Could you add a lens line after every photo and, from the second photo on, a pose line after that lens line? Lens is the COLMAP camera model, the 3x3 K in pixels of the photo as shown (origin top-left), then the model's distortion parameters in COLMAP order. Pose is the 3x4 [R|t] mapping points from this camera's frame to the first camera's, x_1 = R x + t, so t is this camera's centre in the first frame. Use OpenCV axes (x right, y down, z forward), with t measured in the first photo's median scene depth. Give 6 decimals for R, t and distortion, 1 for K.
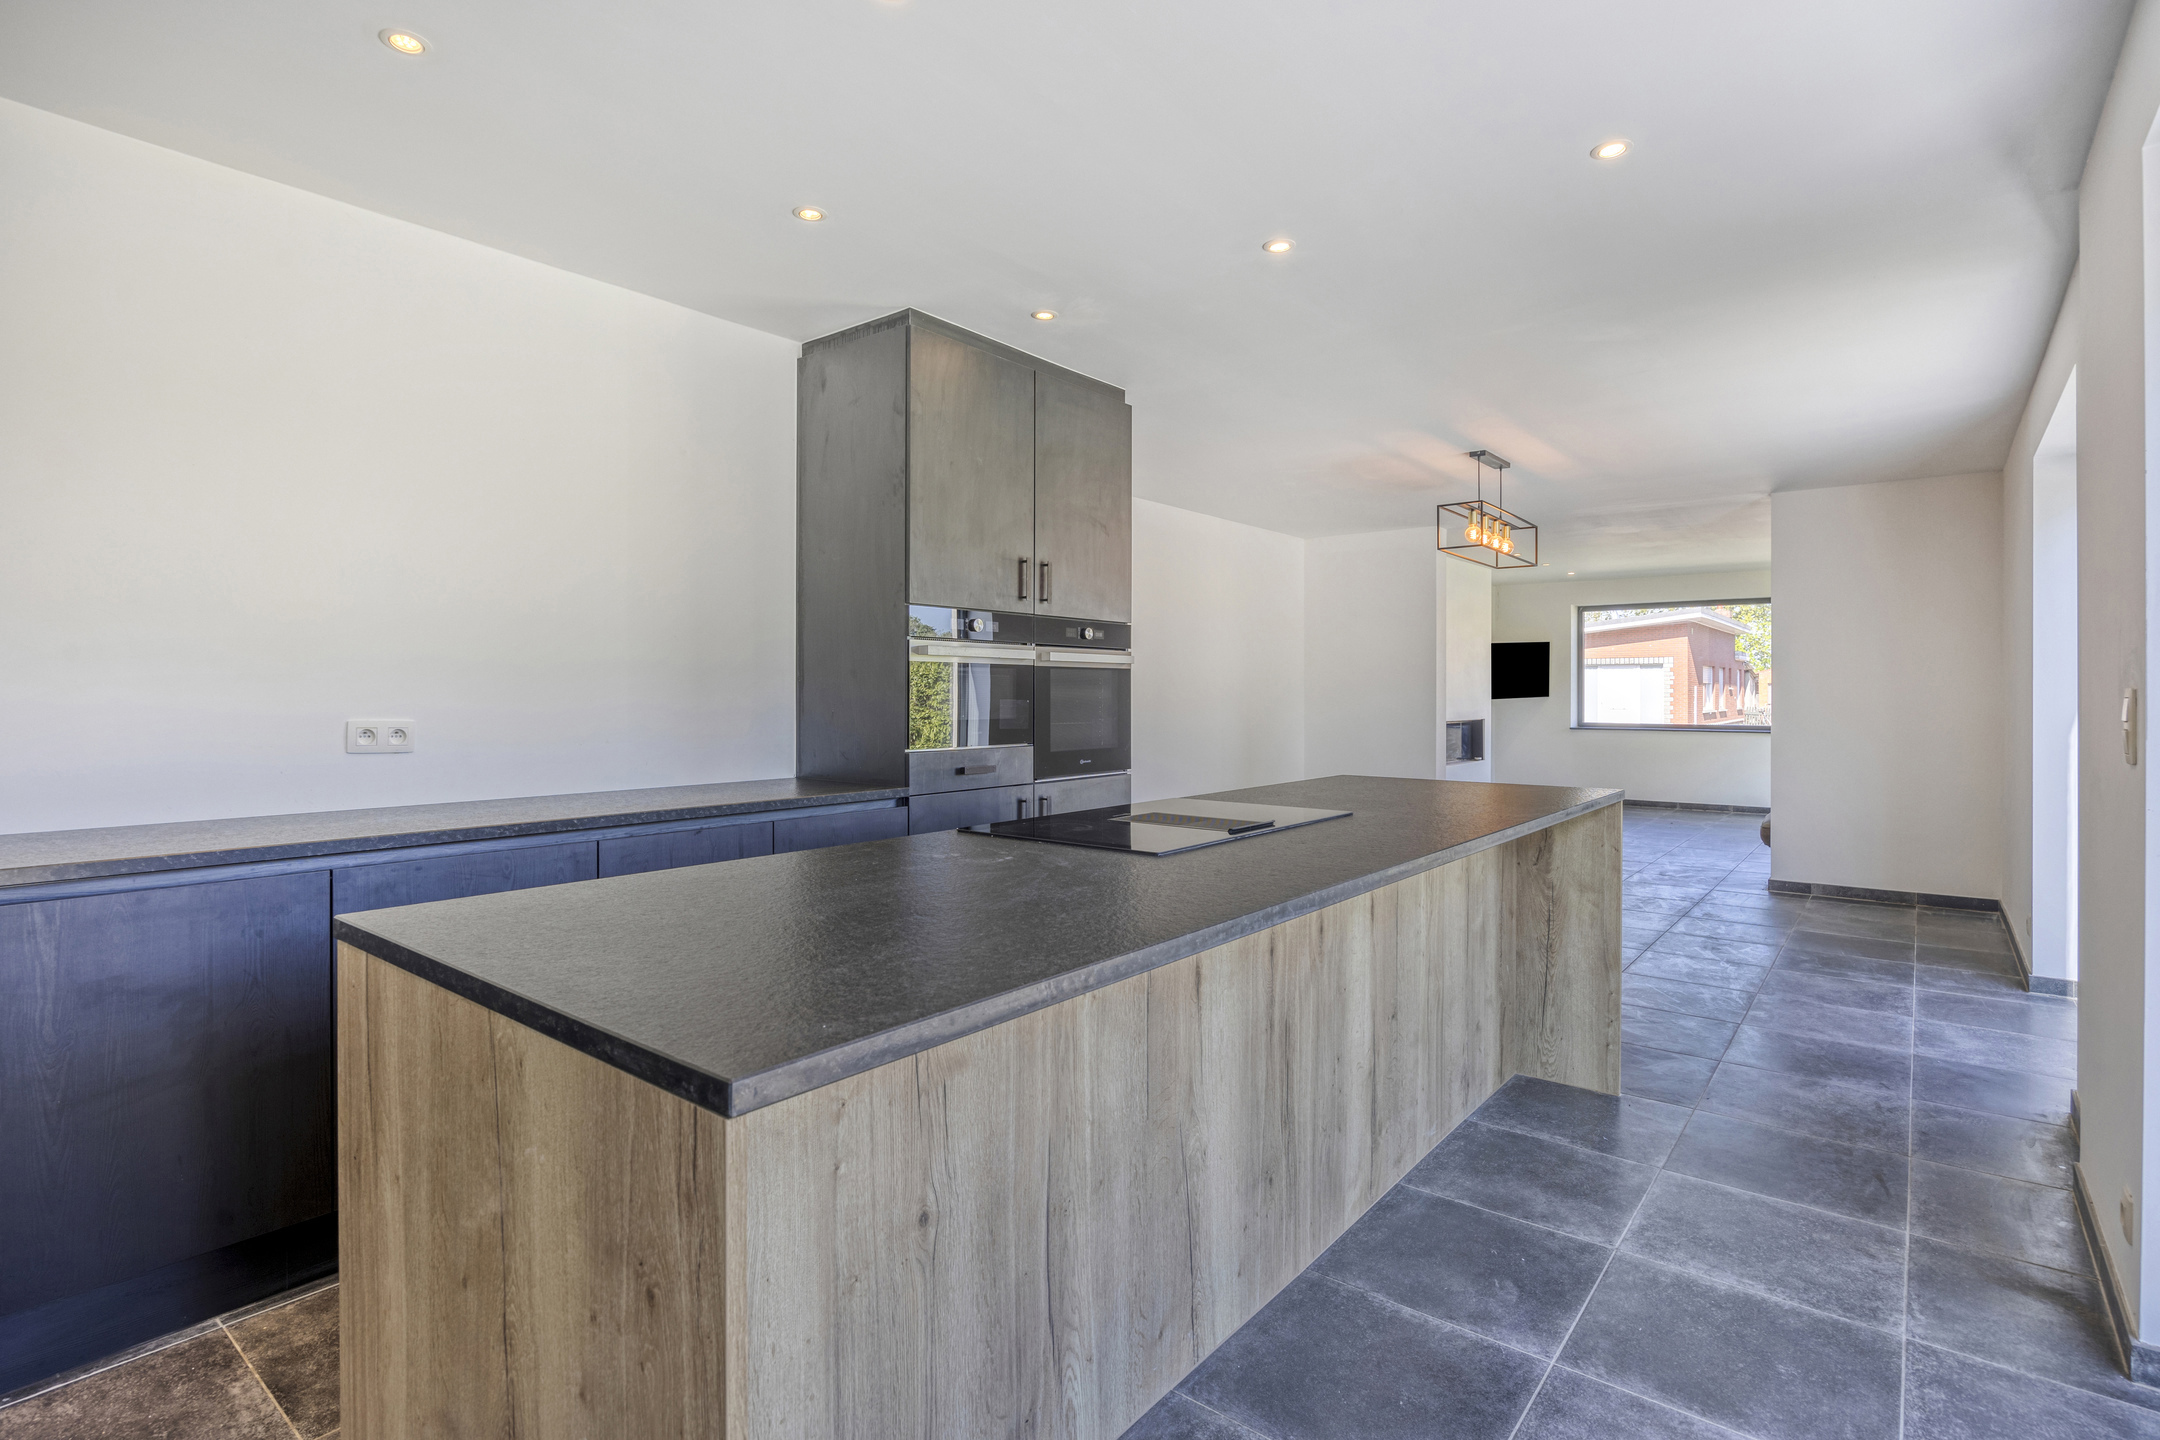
lens RADIAL K [[1053.4, 0, 1080.0], [0, 1053.4, 720.0], [0, 0, 1]] dist [-0.025305, -0.000806]
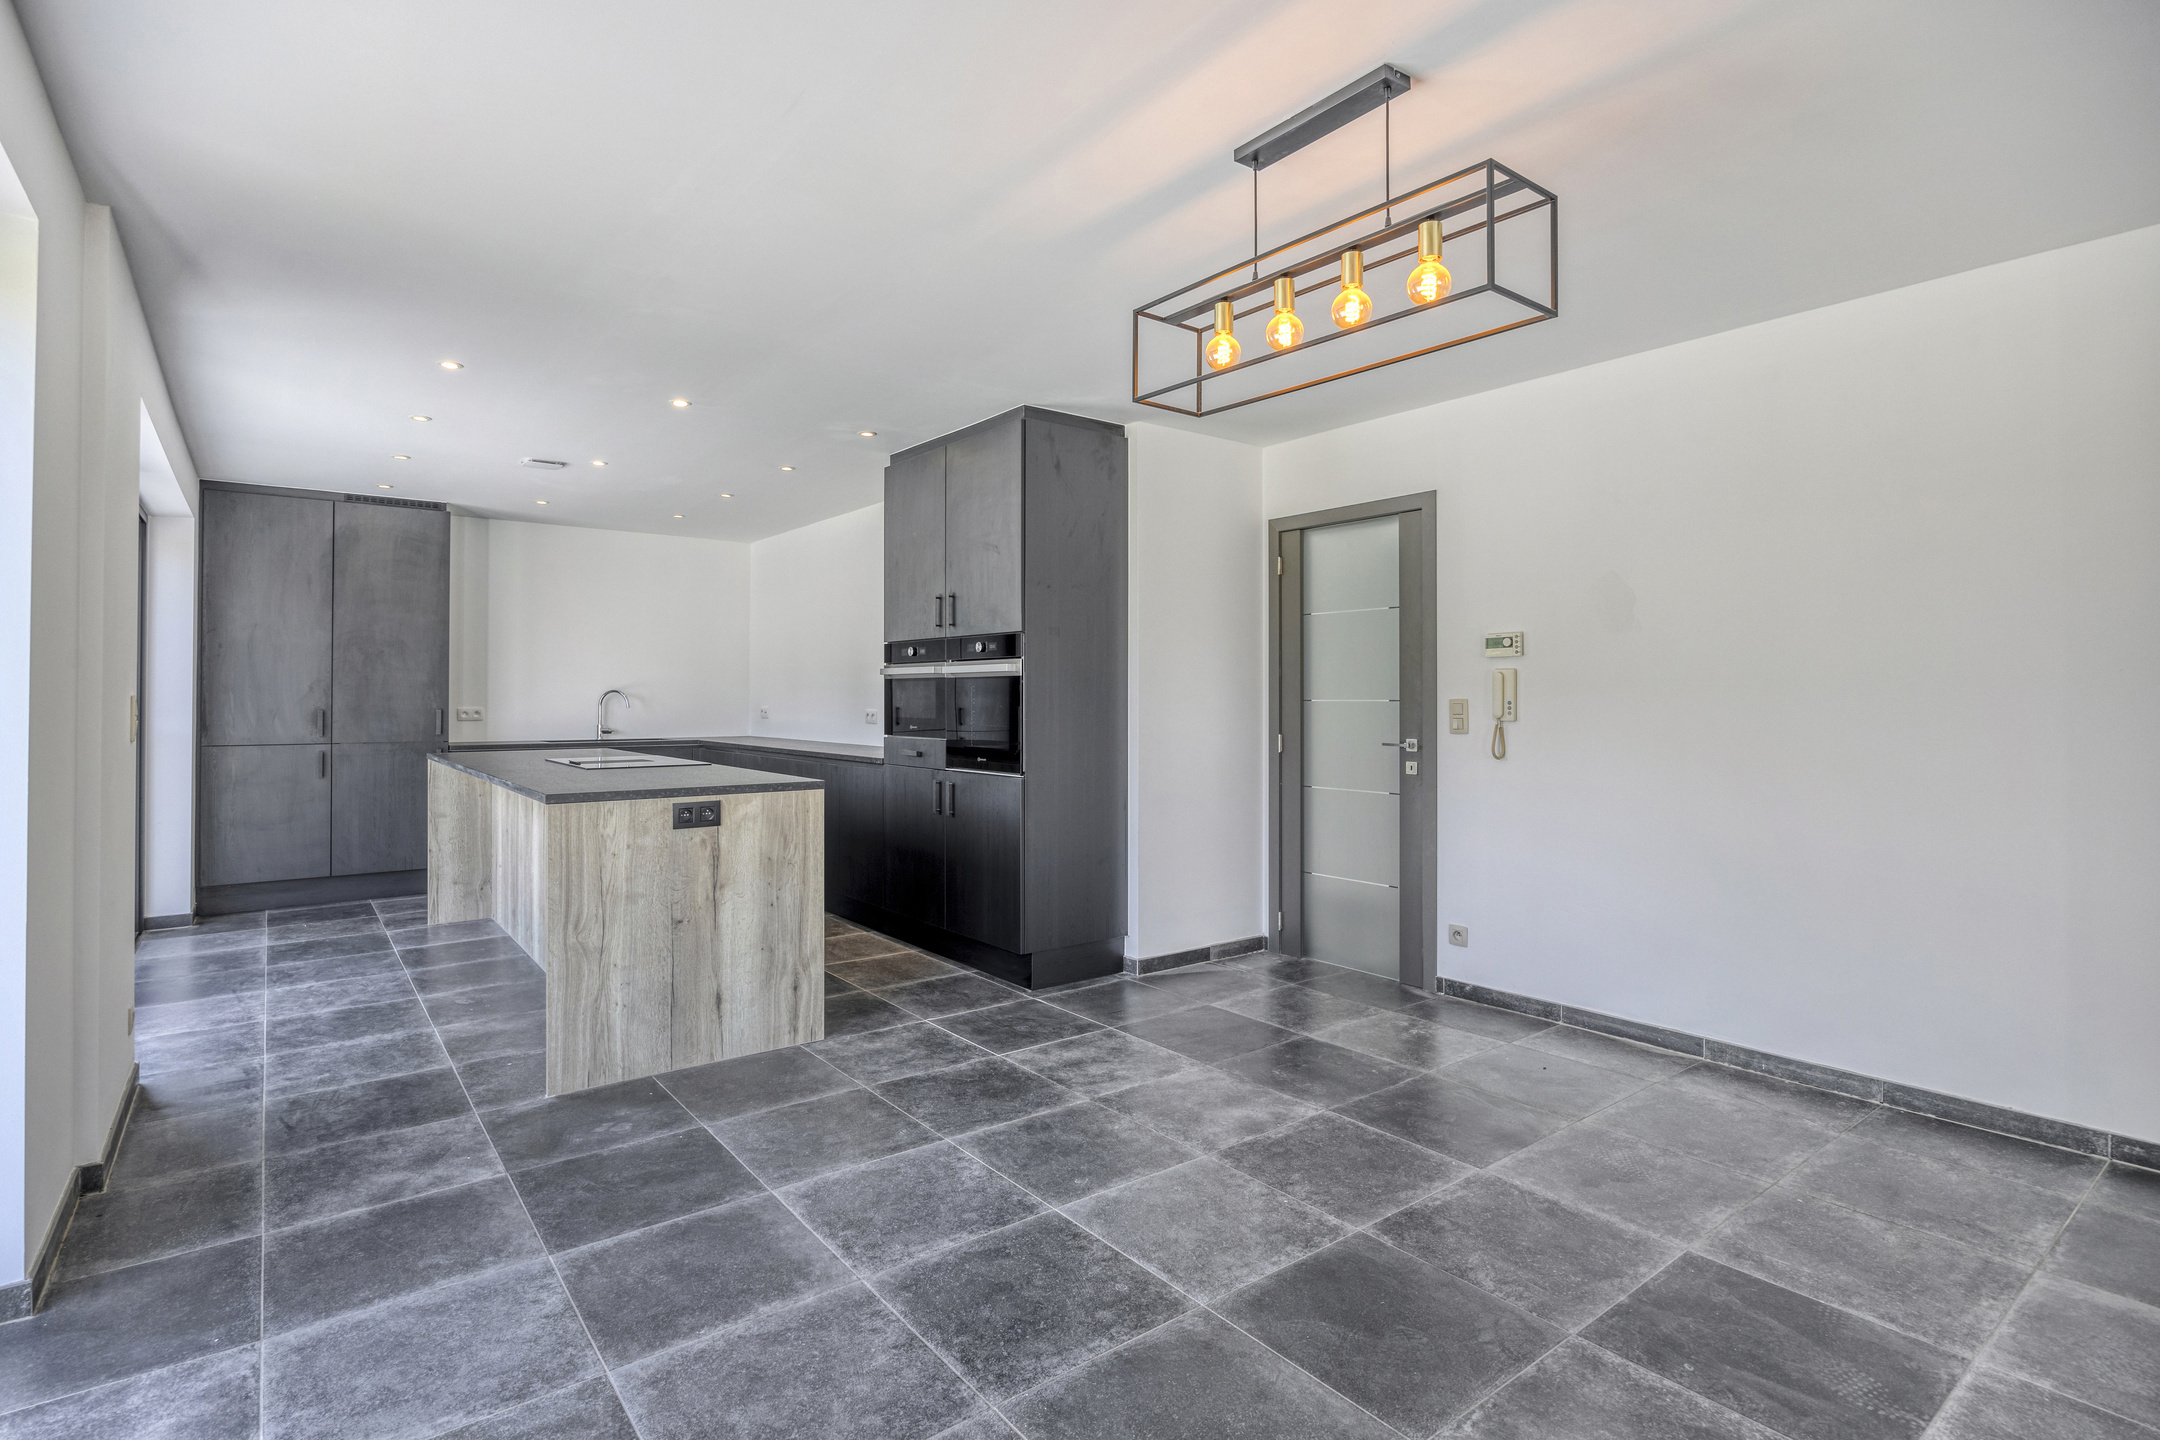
lens RADIAL K [[1053.3, 0, 1054.2], [0, 1053.3, 698.2], [0, 0, 1]] dist [-0.007753, -0.000335]
pose [[-0.247733, 0.000940, -0.968828, 1.780093], [-0.020320, 0.999775, 0.006166, -0.056407], [0.968615, 0.021214, -0.247658, 2.211216]]
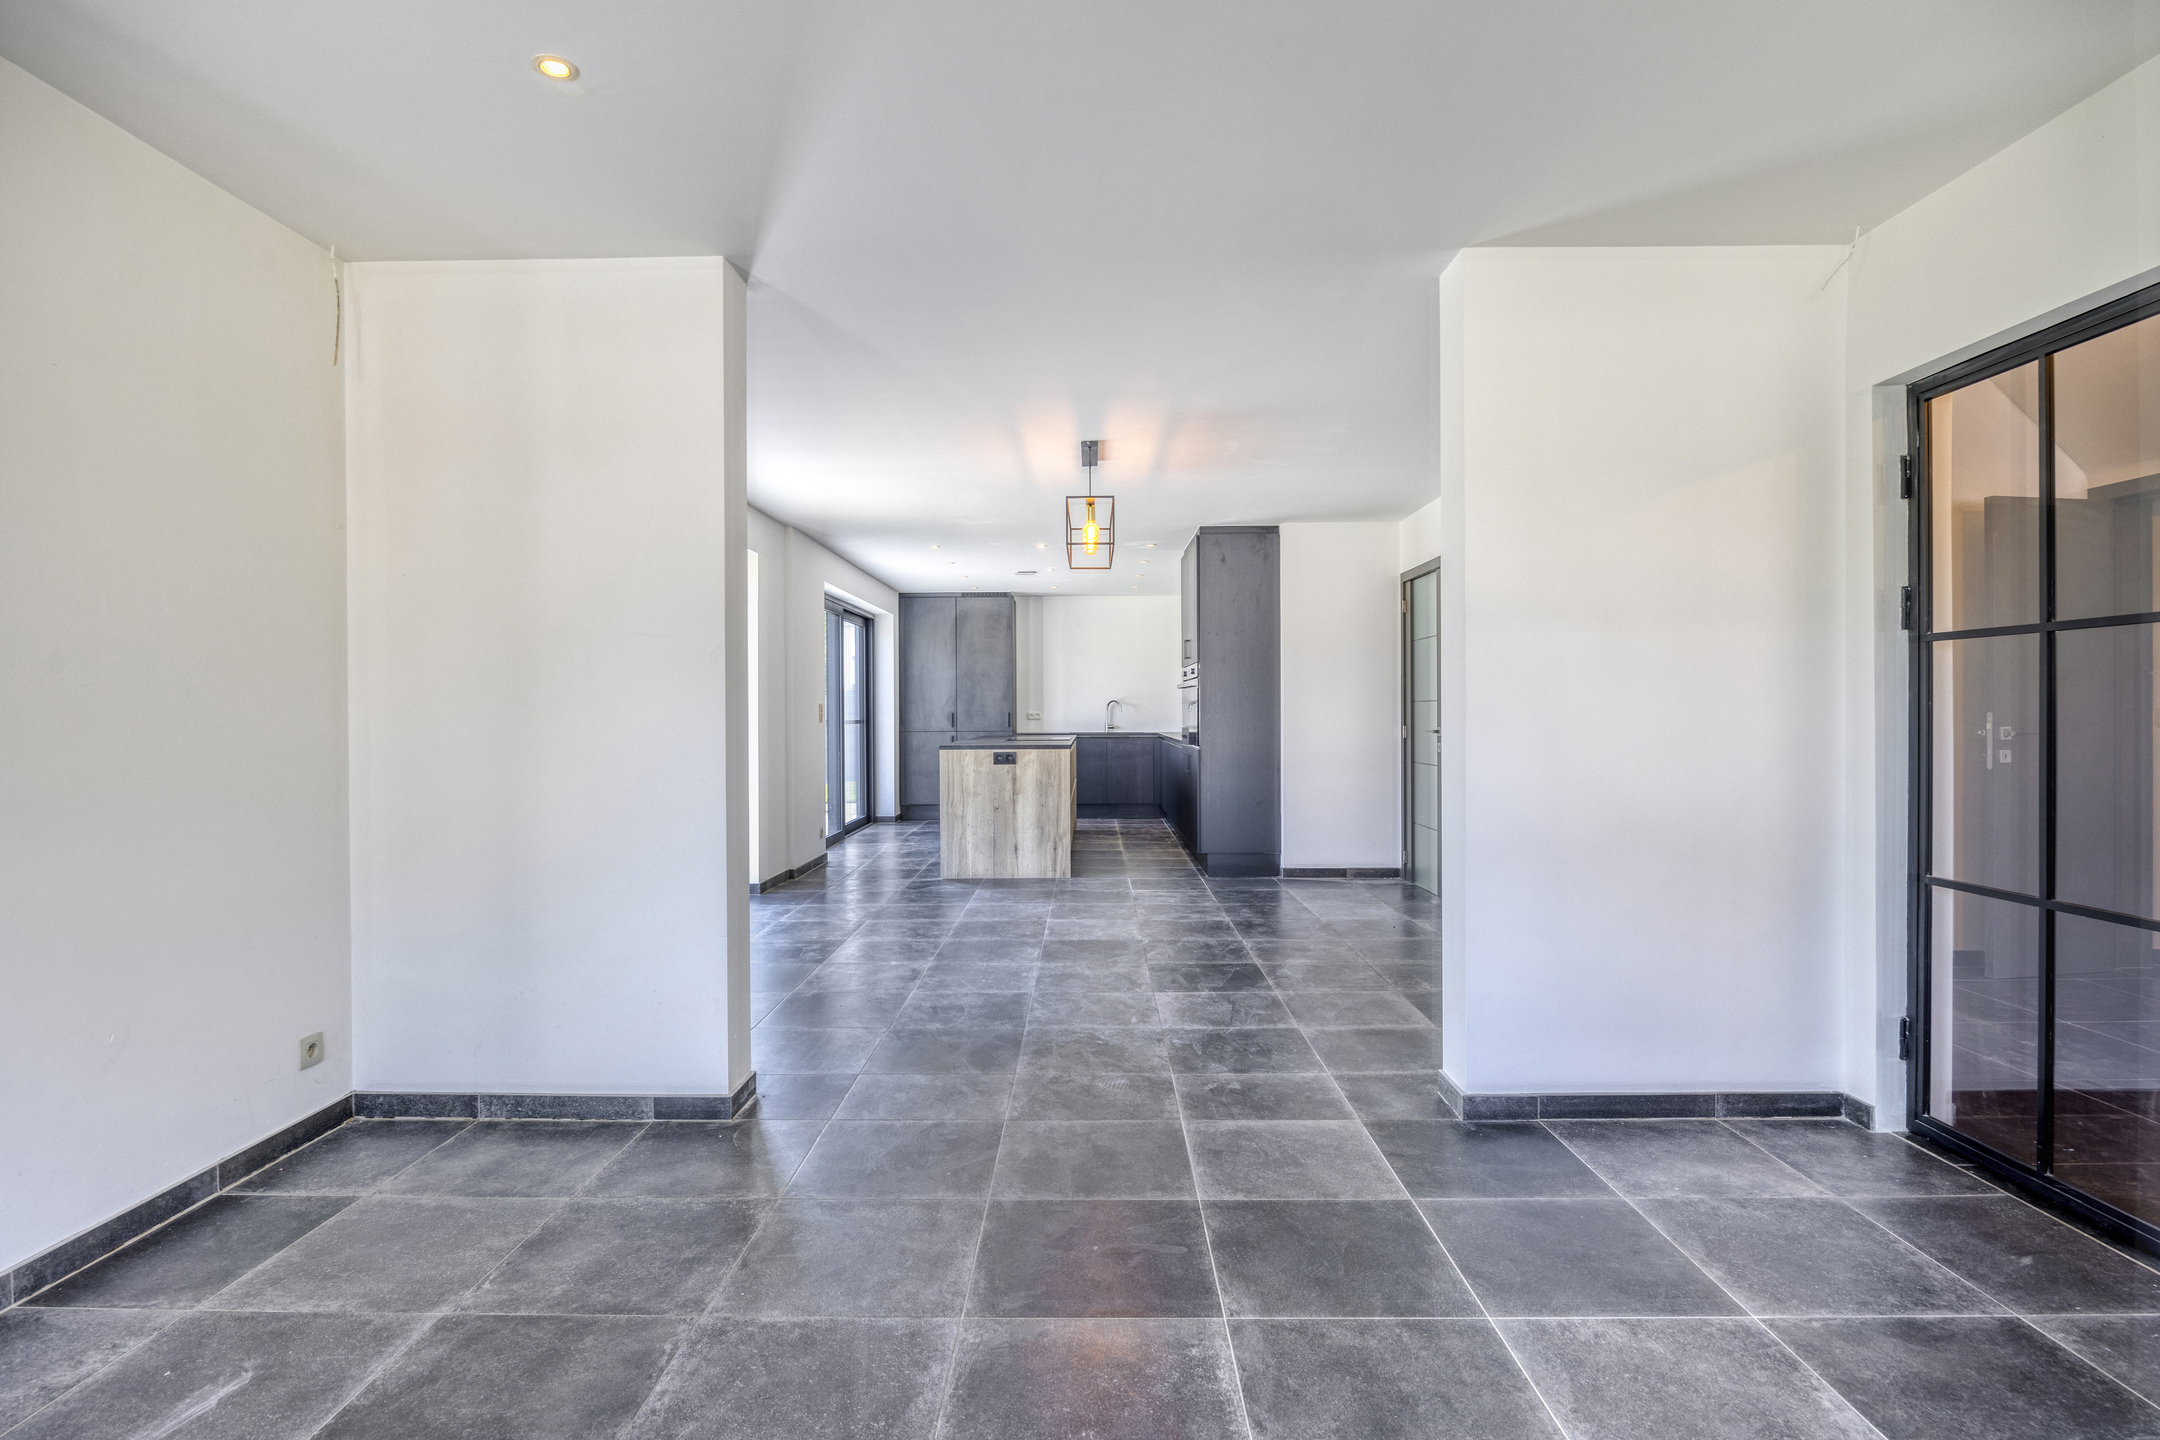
lens RADIAL K [[1053.3, 0, 1054.2], [0, 1053.3, 698.2], [0, 0, 1]] dist [-0.007753, -0.000335]
pose [[-0.800636, -0.000316, -0.599151, 2.201733], [-0.003781, 0.999983, 0.004525, -0.064375], [0.599139, 0.005888, -0.800623, 3.872948]]
